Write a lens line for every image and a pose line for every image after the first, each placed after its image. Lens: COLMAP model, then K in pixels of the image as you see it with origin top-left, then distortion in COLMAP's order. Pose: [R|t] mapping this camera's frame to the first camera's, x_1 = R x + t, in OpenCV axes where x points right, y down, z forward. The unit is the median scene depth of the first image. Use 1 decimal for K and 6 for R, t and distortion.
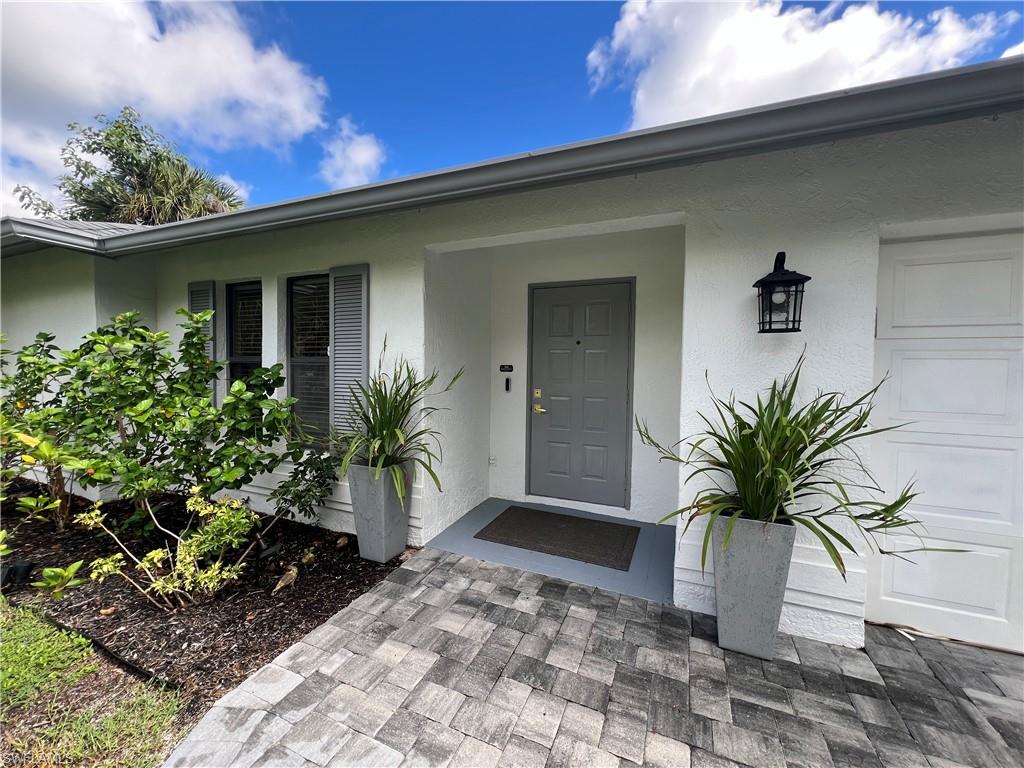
lens RADIAL K [[399.8, 0, 512.0], [0, 399.8, 384.0], [0, 0, 1]] dist [0.000790, -0.000056]
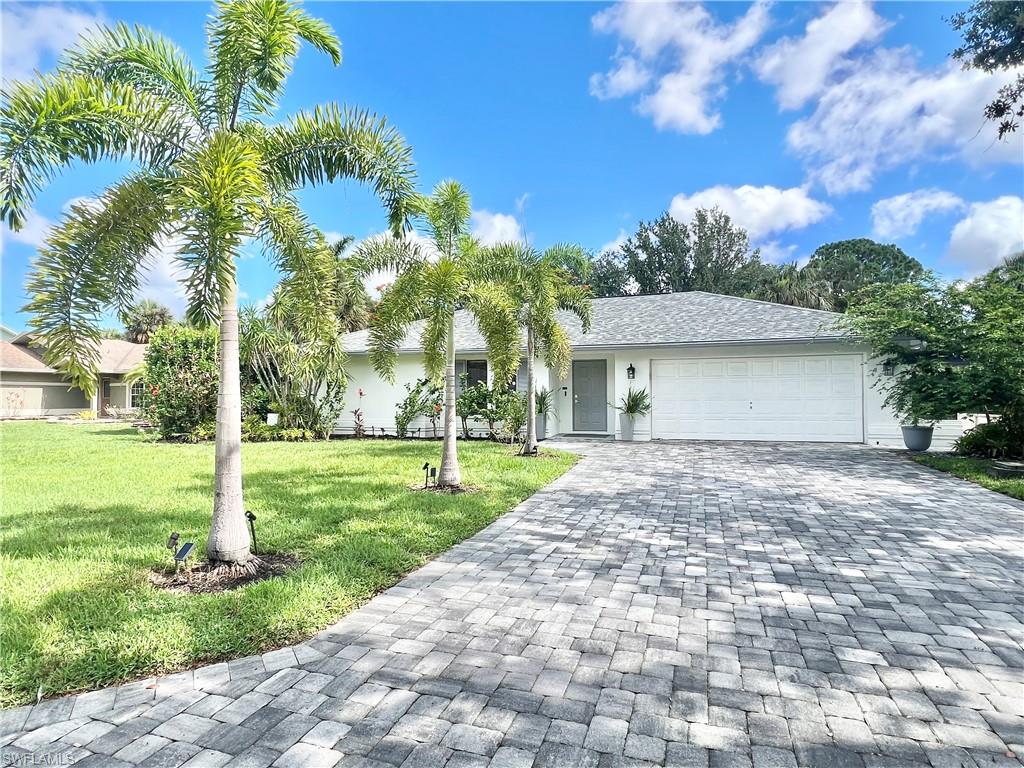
lens RADIAL K [[557.4, 0, 512.0], [0, 557.4, 384.0], [0, 0, 1]] dist [-0.001527, -0.000737]
pose [[0.996868, -0.018523, 0.076888, -1.214512], [0.023413, 0.997727, -0.063188, 0.305087], [-0.075543, 0.064790, 0.995035, -5.149413]]
